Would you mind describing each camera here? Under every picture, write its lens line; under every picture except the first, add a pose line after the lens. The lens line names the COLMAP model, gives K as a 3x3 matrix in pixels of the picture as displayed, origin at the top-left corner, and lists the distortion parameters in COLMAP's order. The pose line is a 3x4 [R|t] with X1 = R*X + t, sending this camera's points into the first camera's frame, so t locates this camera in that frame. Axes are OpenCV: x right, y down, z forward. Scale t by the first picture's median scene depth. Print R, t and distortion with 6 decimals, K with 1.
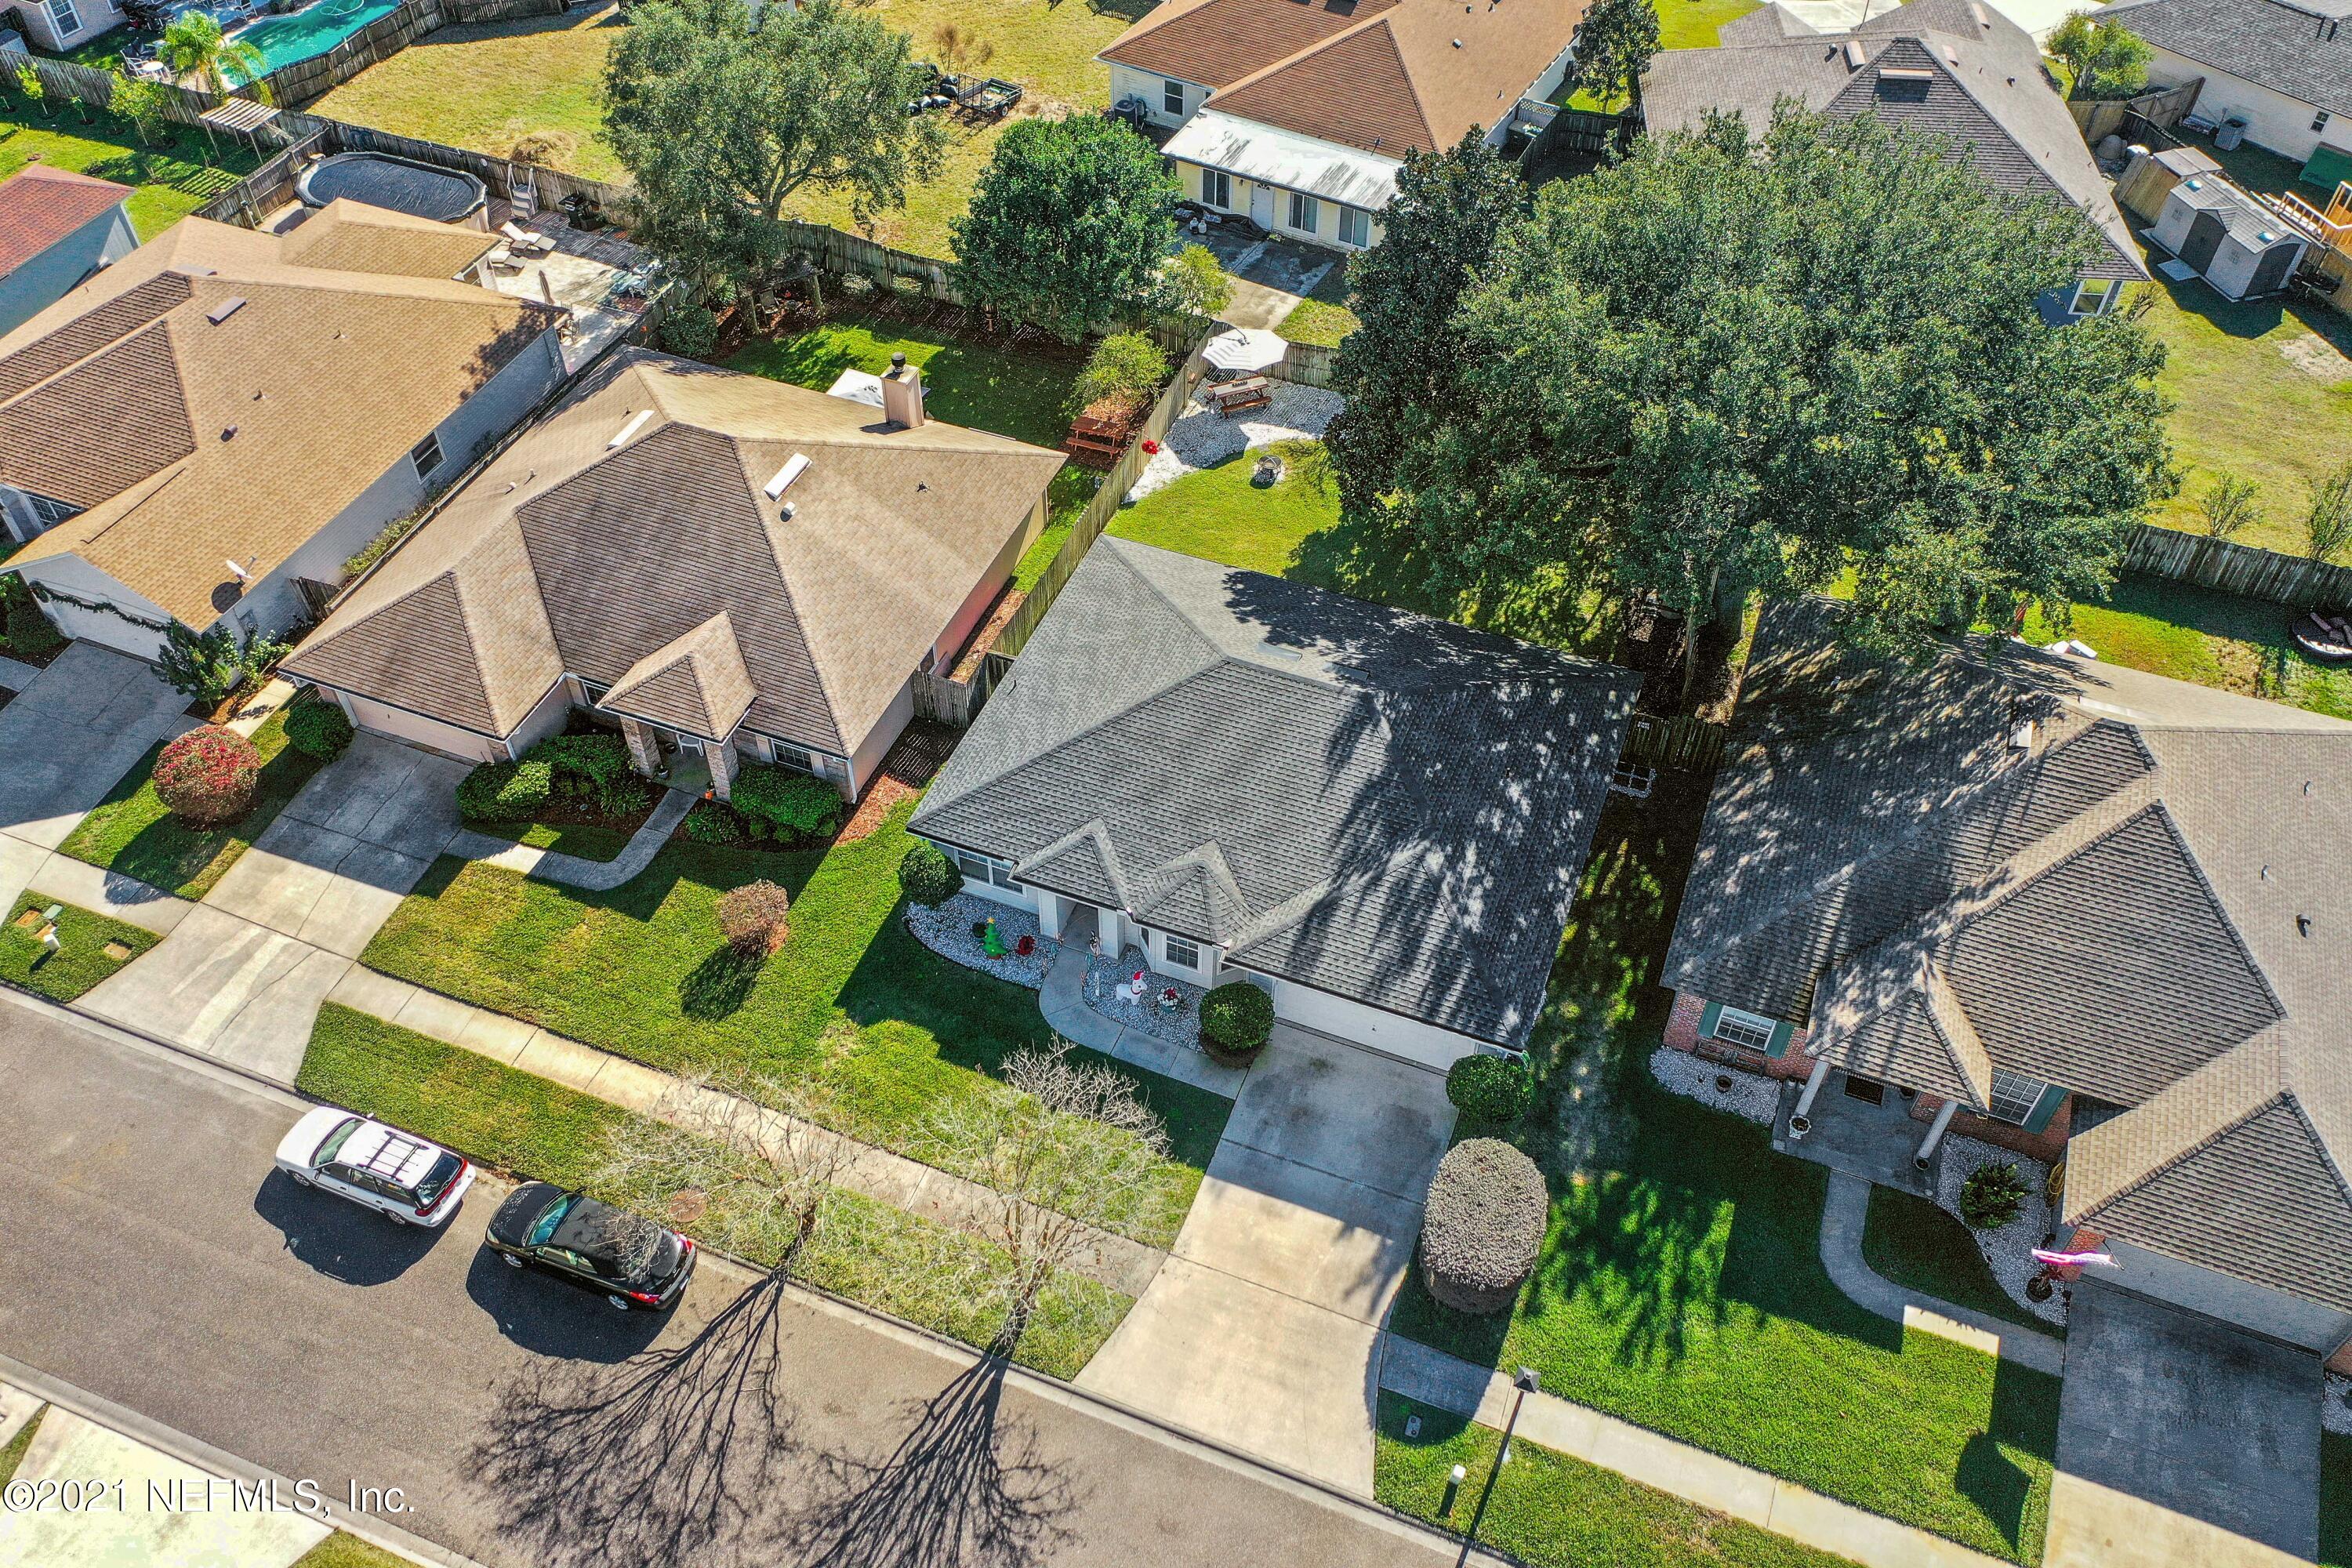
lens RADIAL K [[1859.7, 0, 1178.6], [0, 1859.7, 780.3], [0, 0, 1]] dist [0.013687, 0.008930]
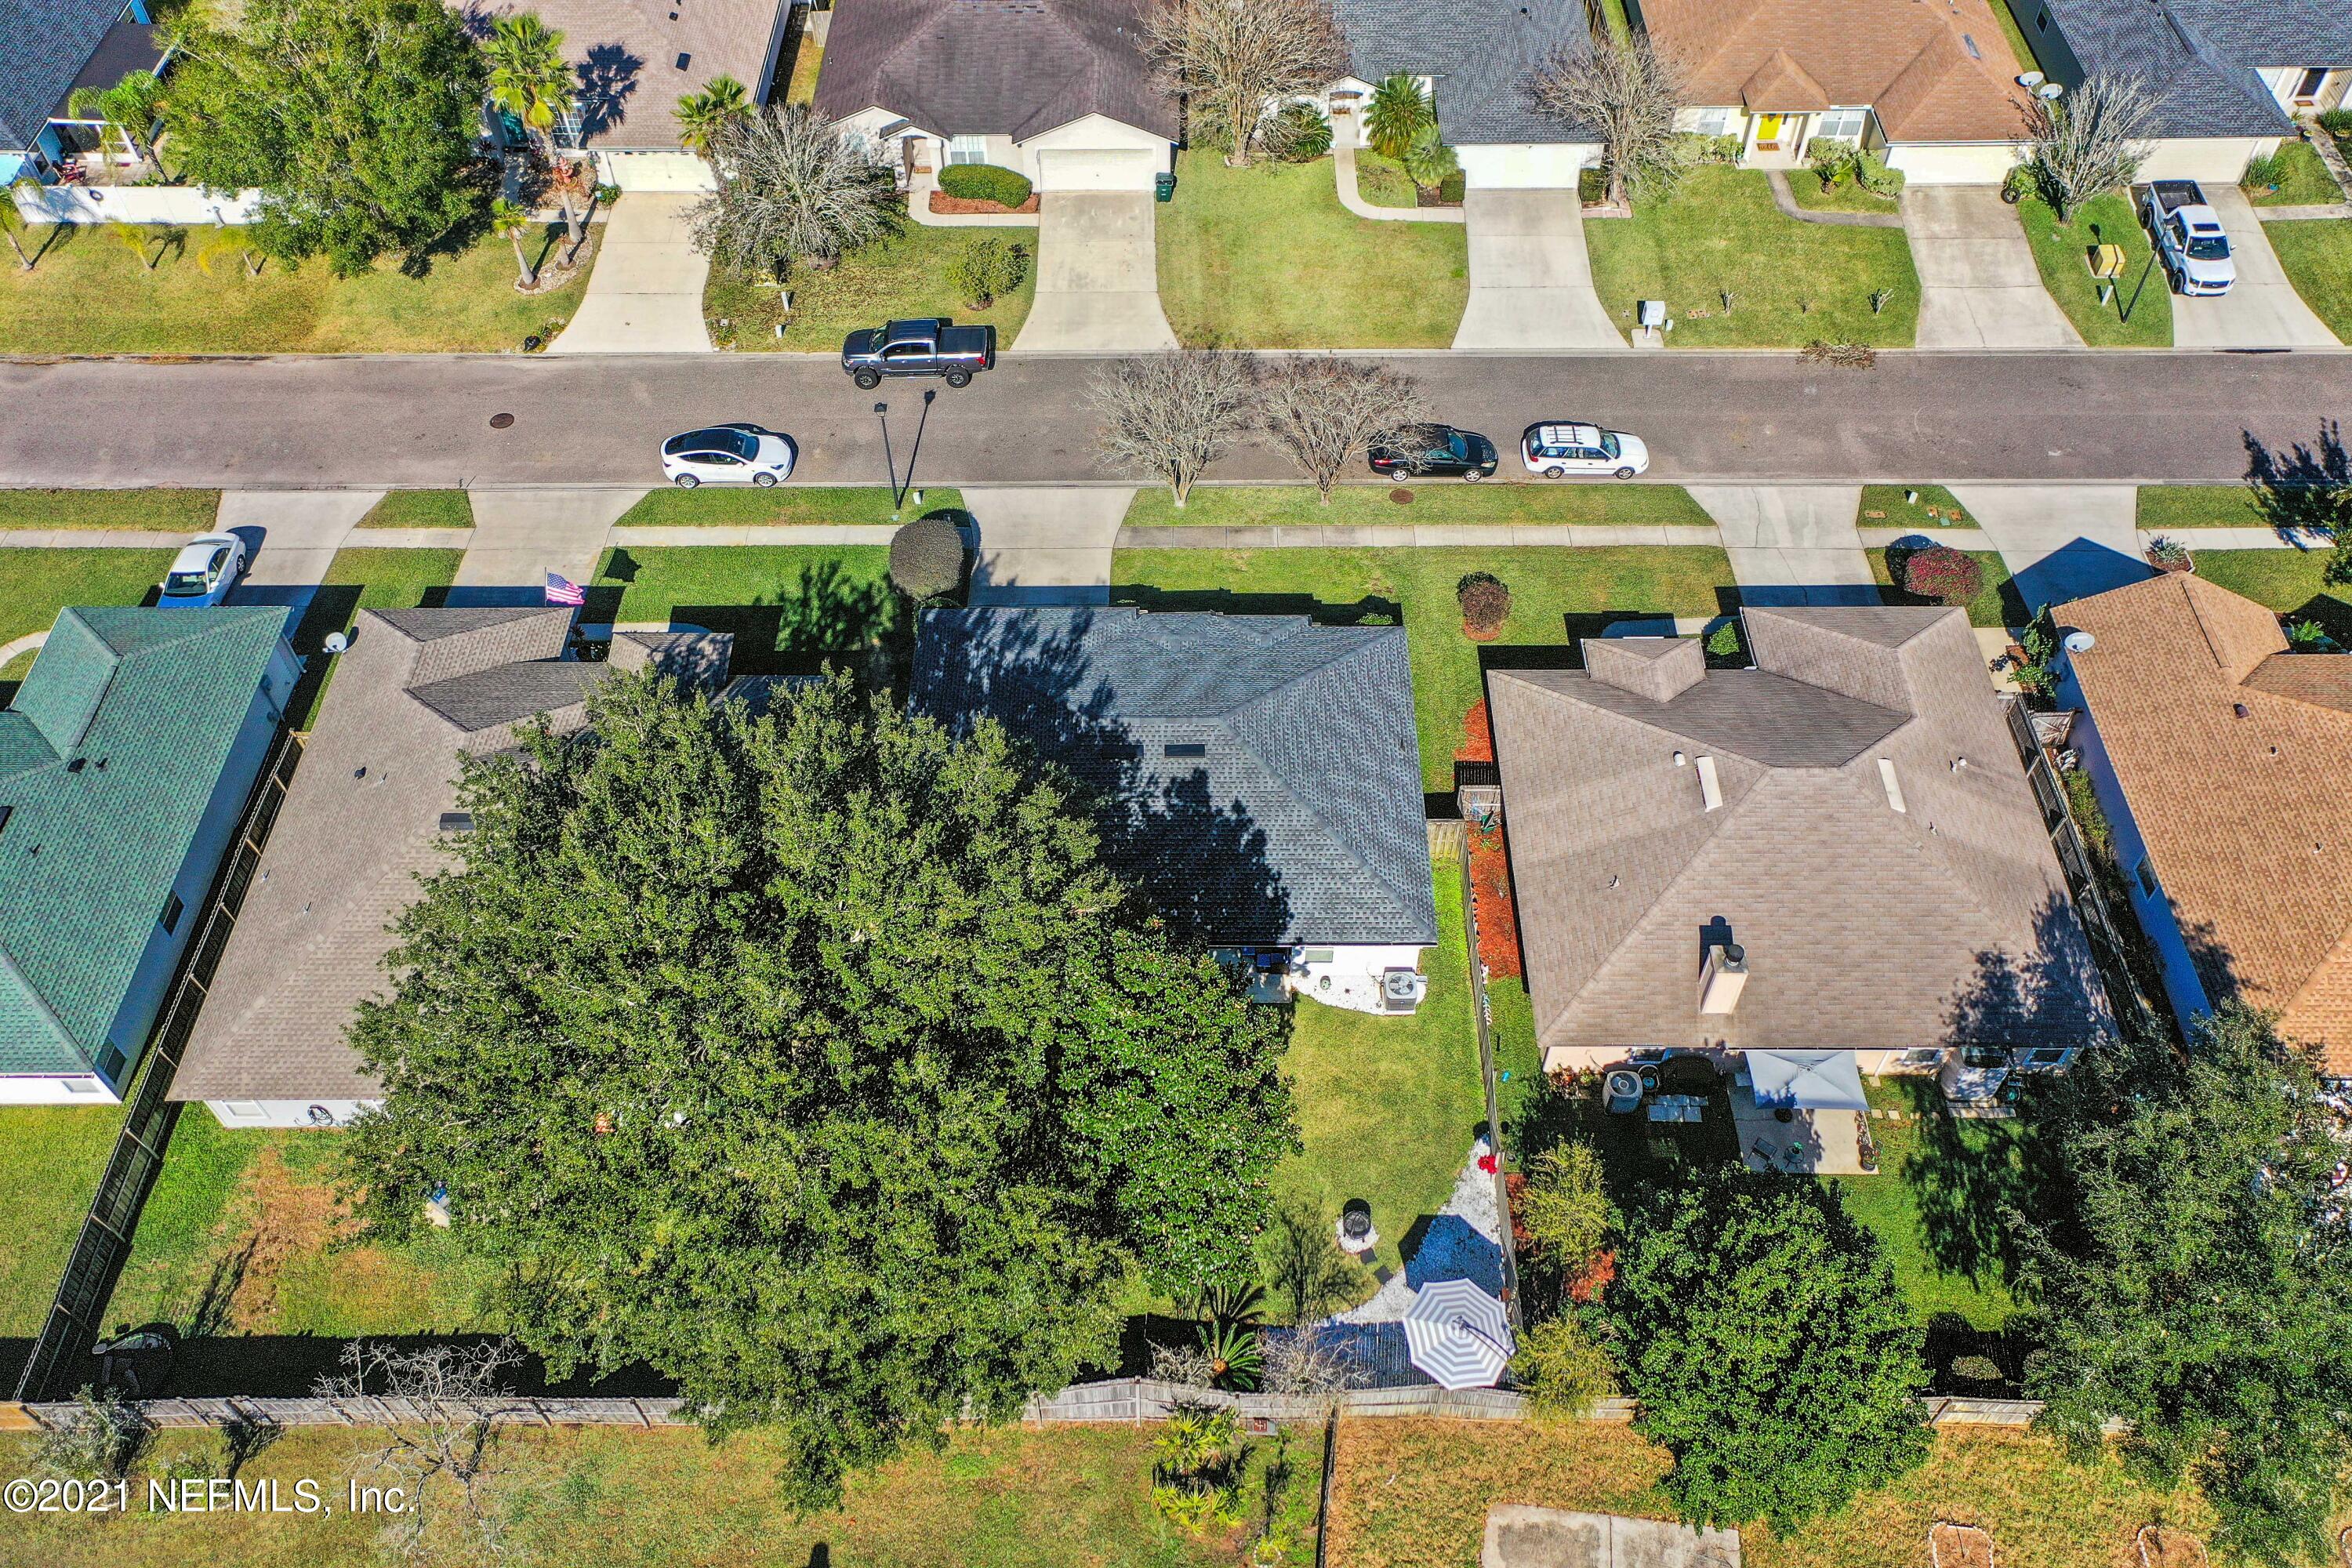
lens RADIAL K [[1875.8, 0, 1174.7], [0, 1875.8, 771.2], [0, 0, 1]] dist [0.017461, 0.001767]
pose [[-0.931972, 0.279422, -0.230979, 0.344435], [-0.263317, -0.083815, 0.961061, -1.229577], [0.249182, 0.956503, 0.151690, 0.864016]]
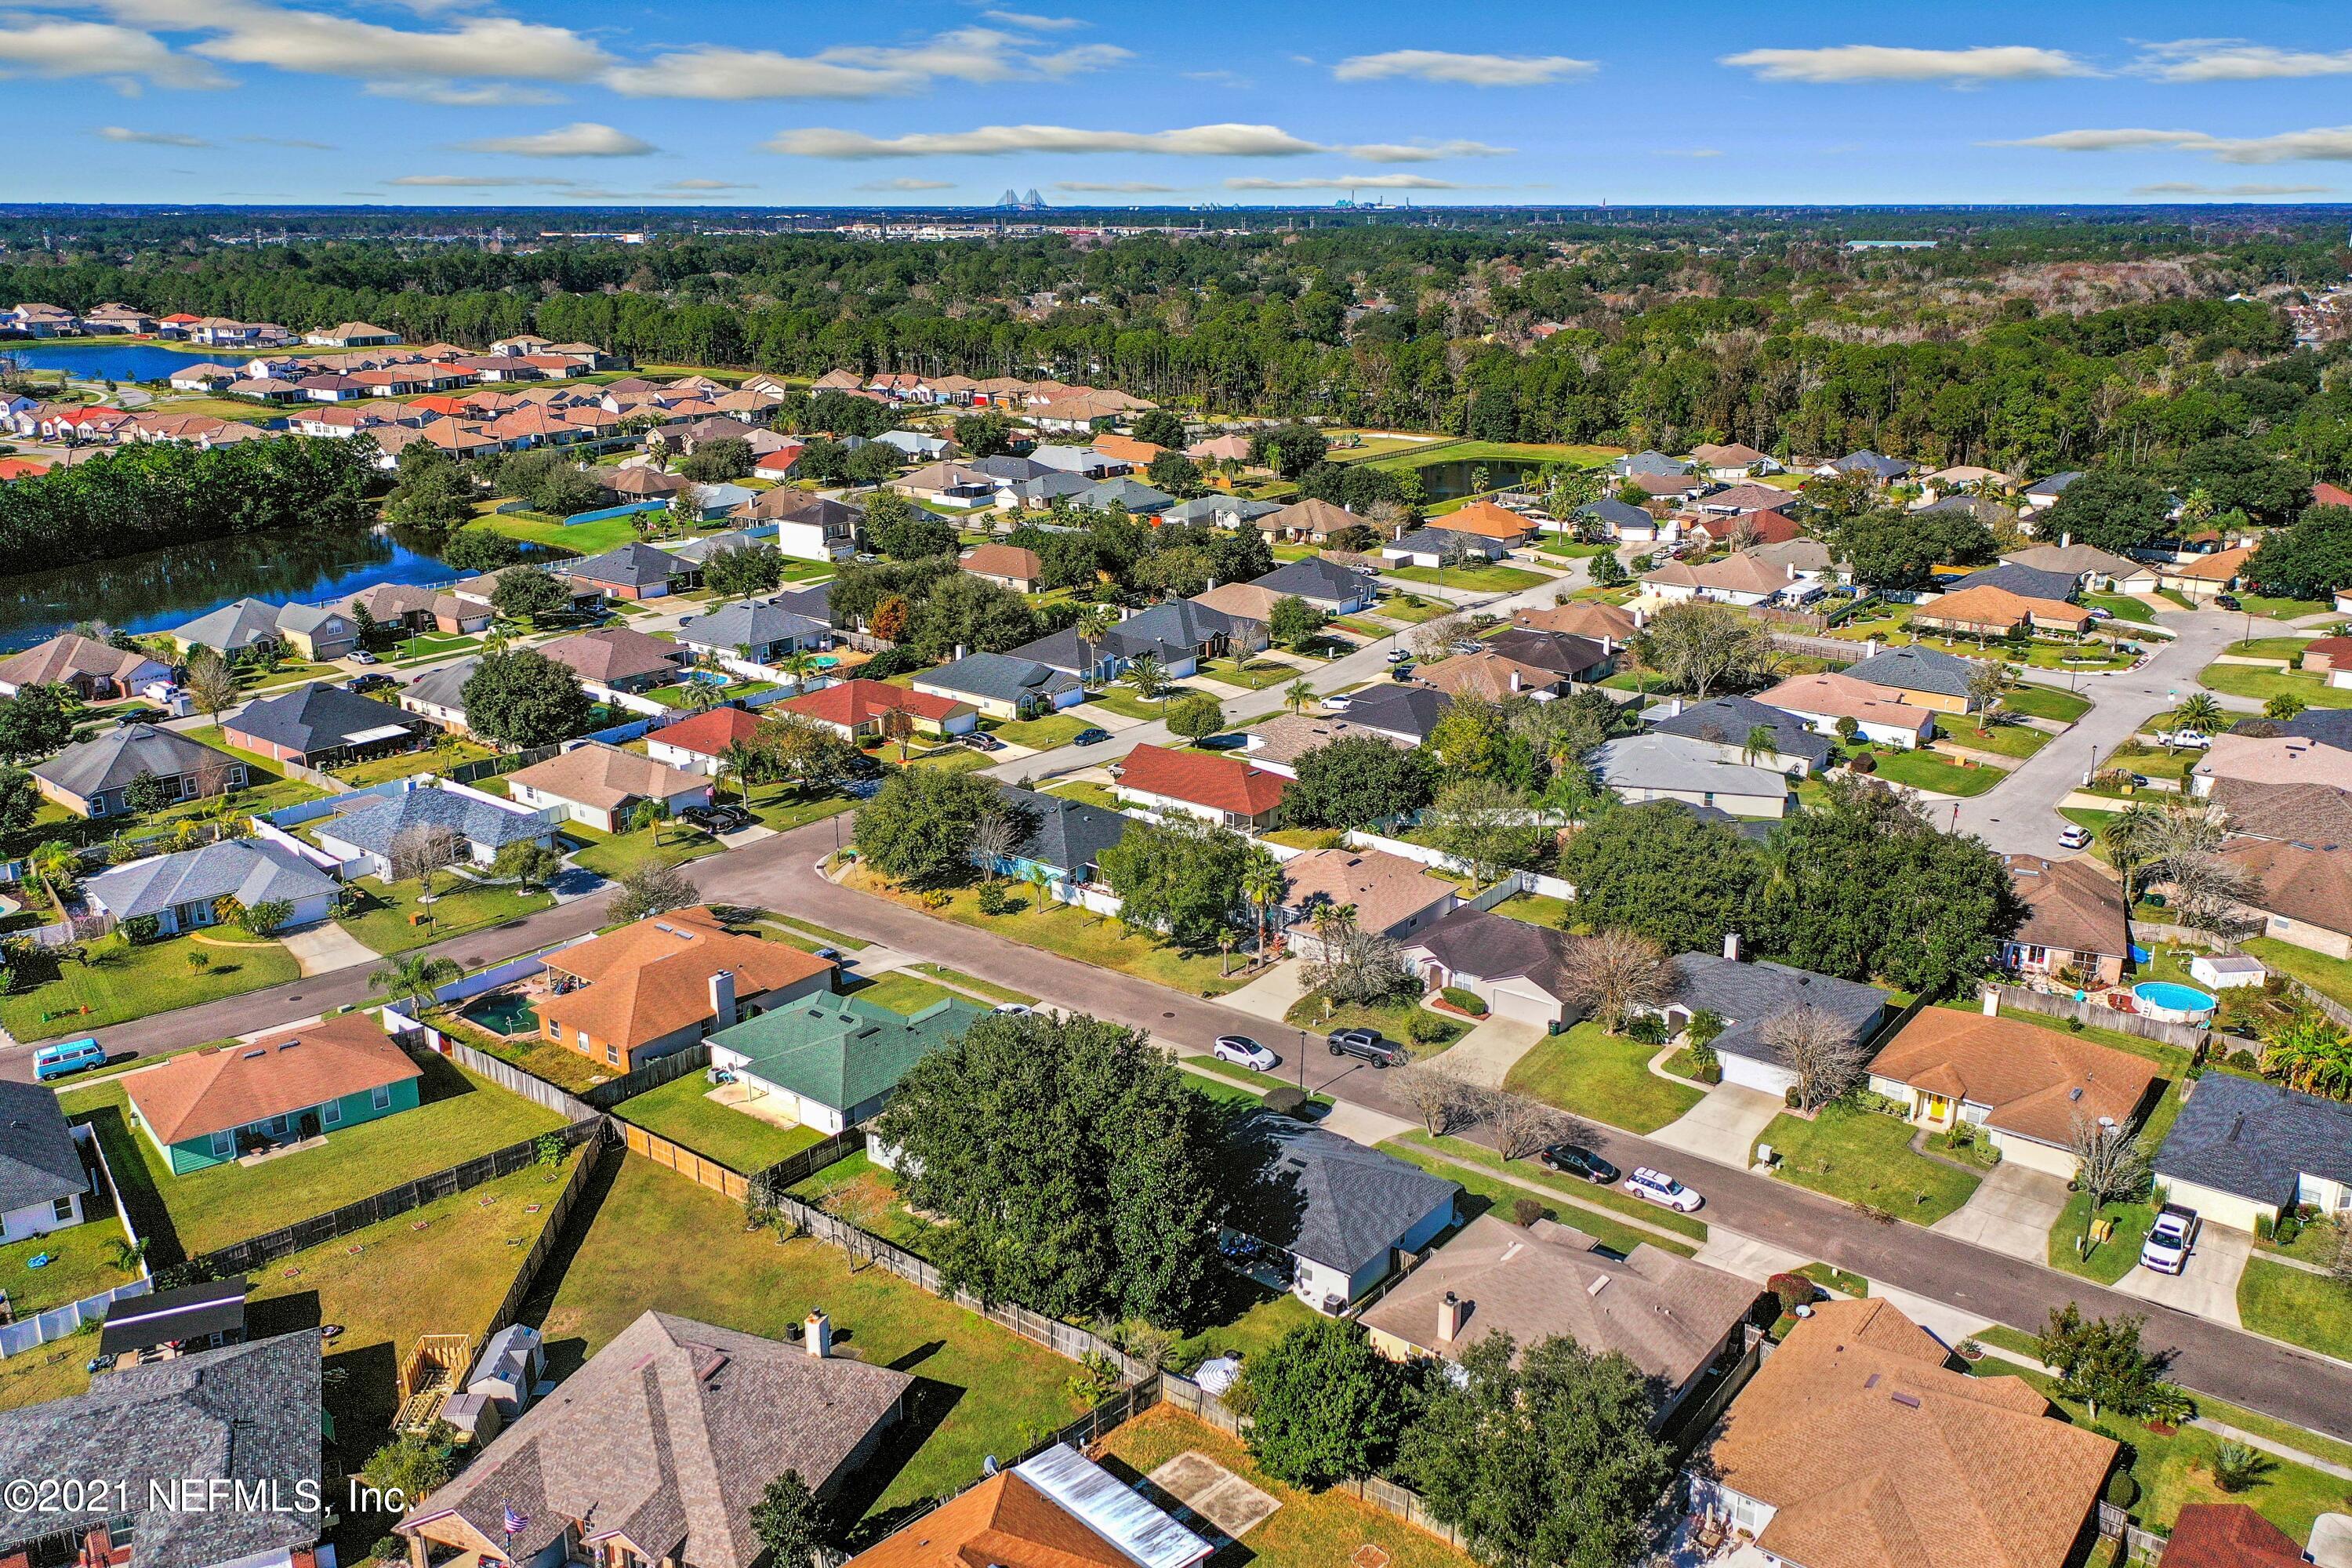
lens RADIAL K [[1875.8, 0, 1174.7], [0, 1875.8, 771.2], [0, 0, 1]] dist [0.017461, 0.001767]
pose [[-0.958736, -0.091946, 0.269018, -0.400649], [0.199869, 0.454953, 0.867796, -2.455404], [-0.202181, 0.885756, -0.417803, 1.638527]]
